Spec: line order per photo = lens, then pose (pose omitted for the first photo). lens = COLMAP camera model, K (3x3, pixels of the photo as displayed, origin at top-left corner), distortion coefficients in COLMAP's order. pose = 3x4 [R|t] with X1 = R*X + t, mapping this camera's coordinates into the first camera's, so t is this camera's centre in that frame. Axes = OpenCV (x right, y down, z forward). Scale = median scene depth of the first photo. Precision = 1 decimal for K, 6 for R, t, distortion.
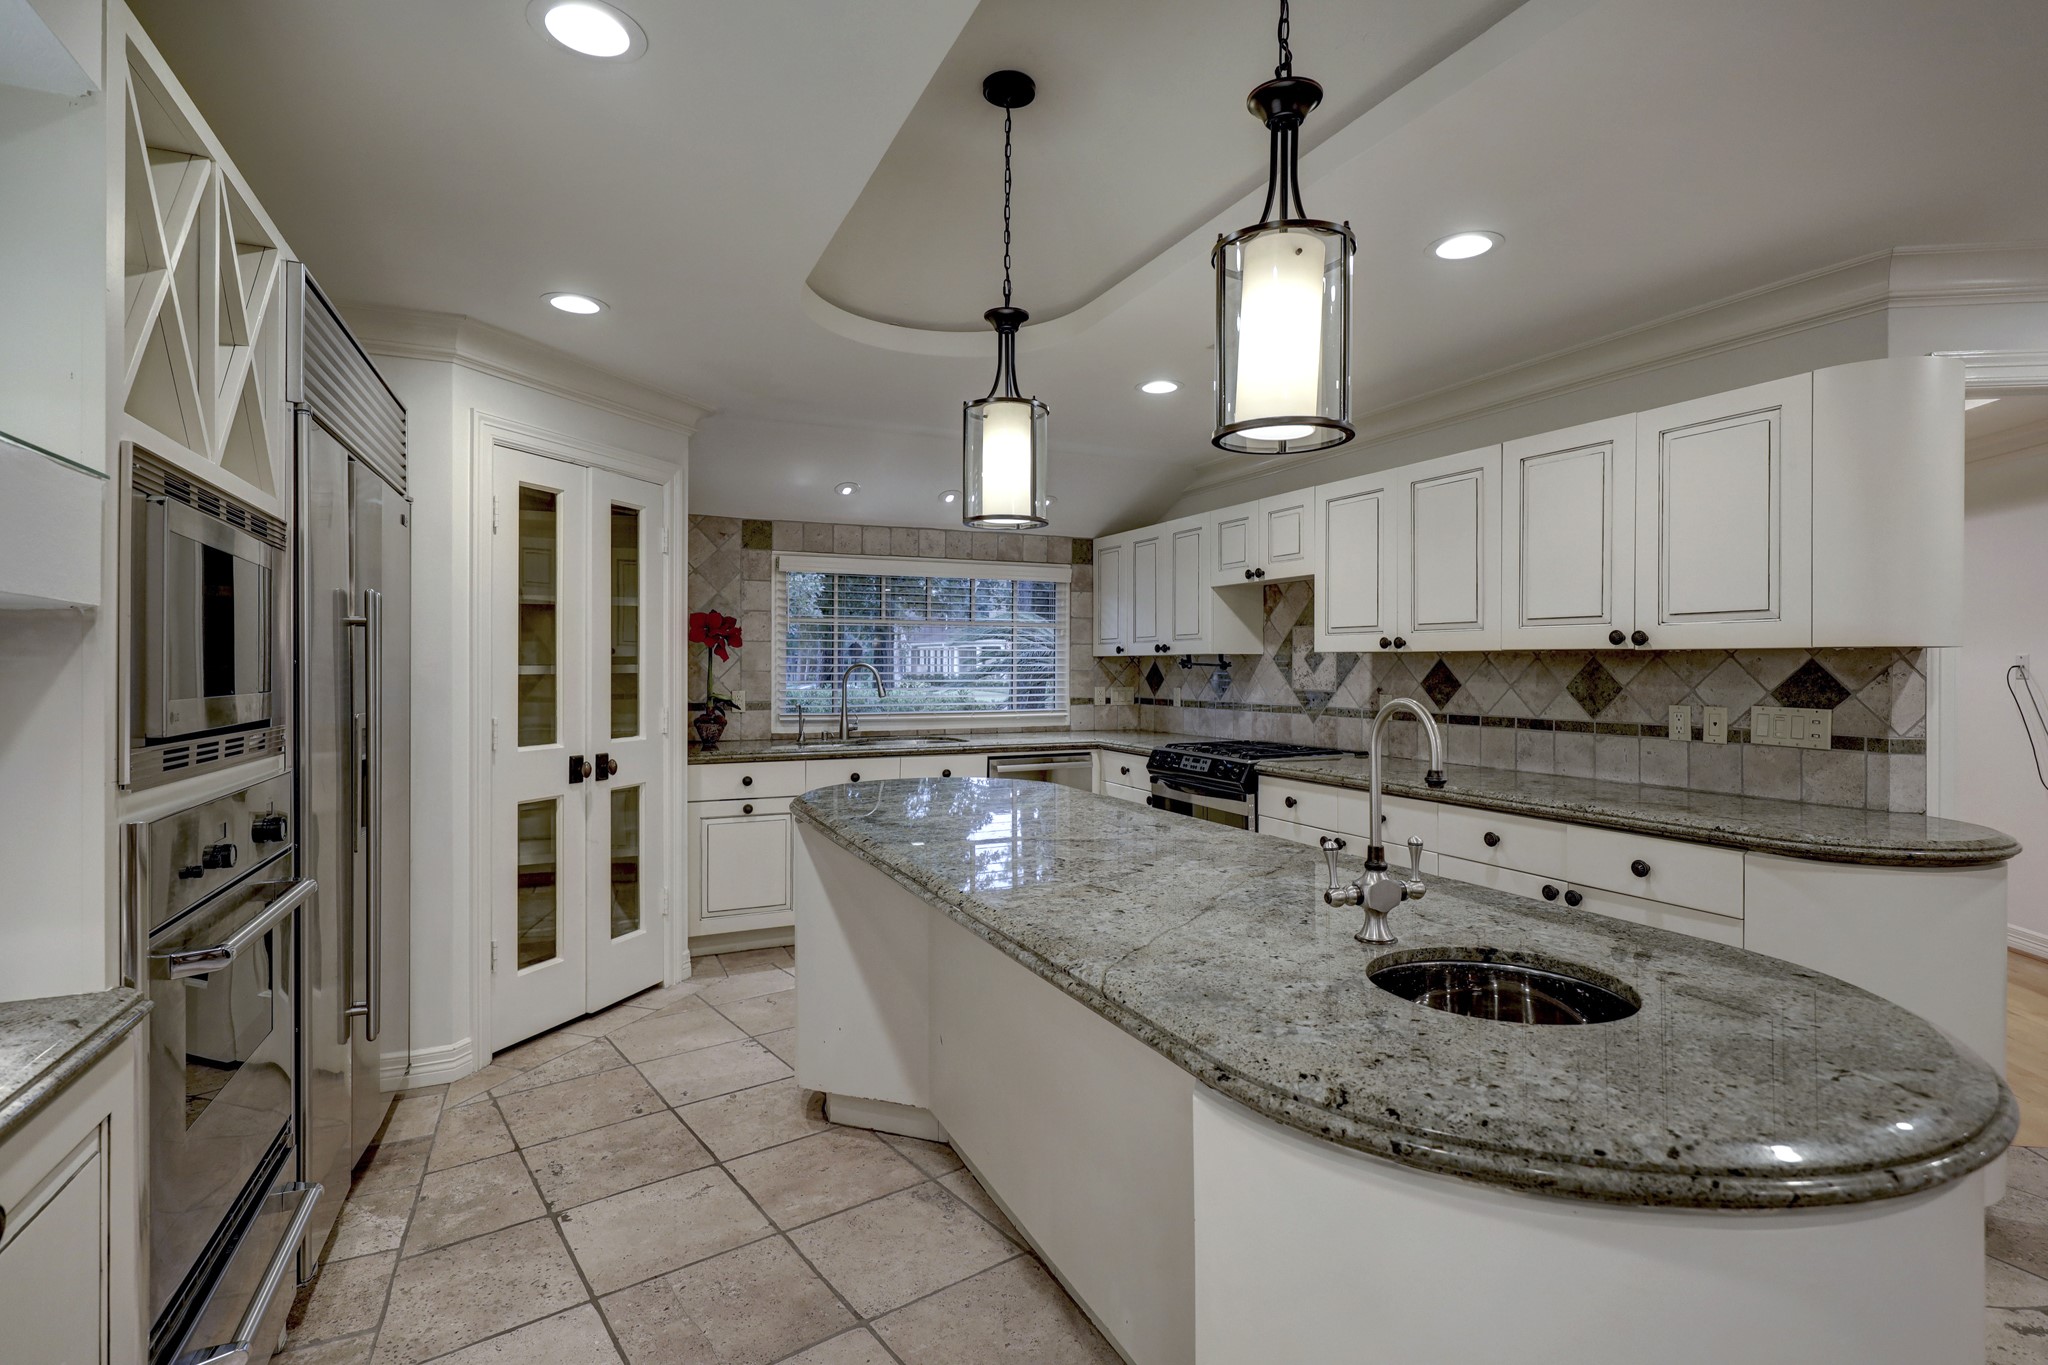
lens RADIAL K [[949.7, 0, 1019.7], [0, 949.7, 675.0], [0, 0, 1]] dist [0.002159, -0.000333]
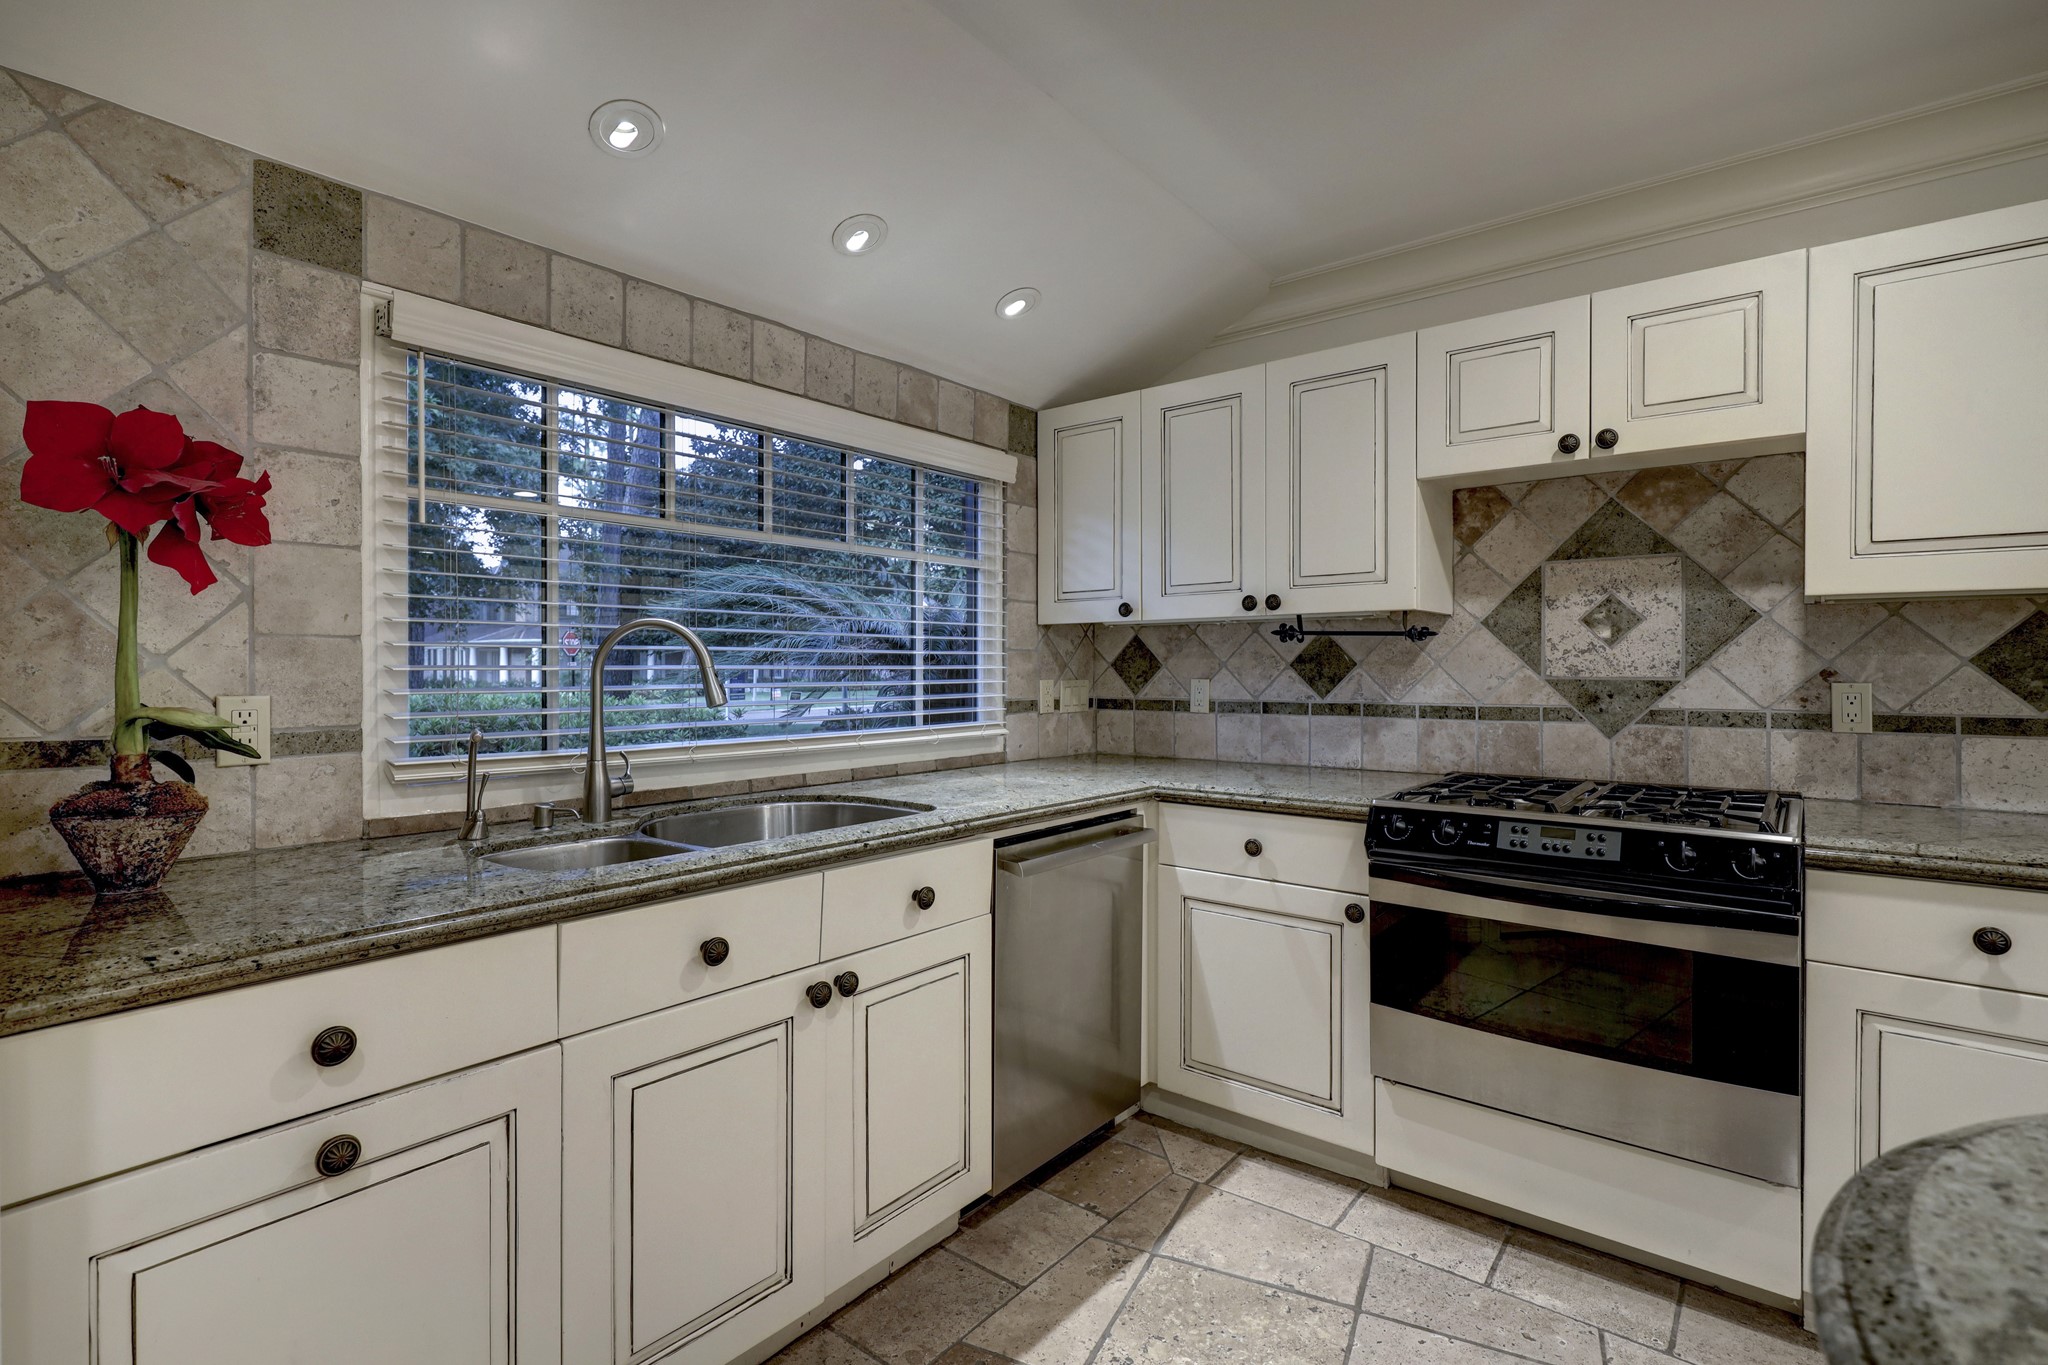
lens RADIAL K [[949.7, 0, 1031.7], [0, 949.7, 677.1], [0, 0, 1]] dist [0.002159, -0.000333]
pose [[0.895037, -0.006252, 0.445948, -0.202875], [0.005744, 0.999980, 0.002490, 0.011197], [-0.445955, 0.000333, 0.895055, 0.600806]]
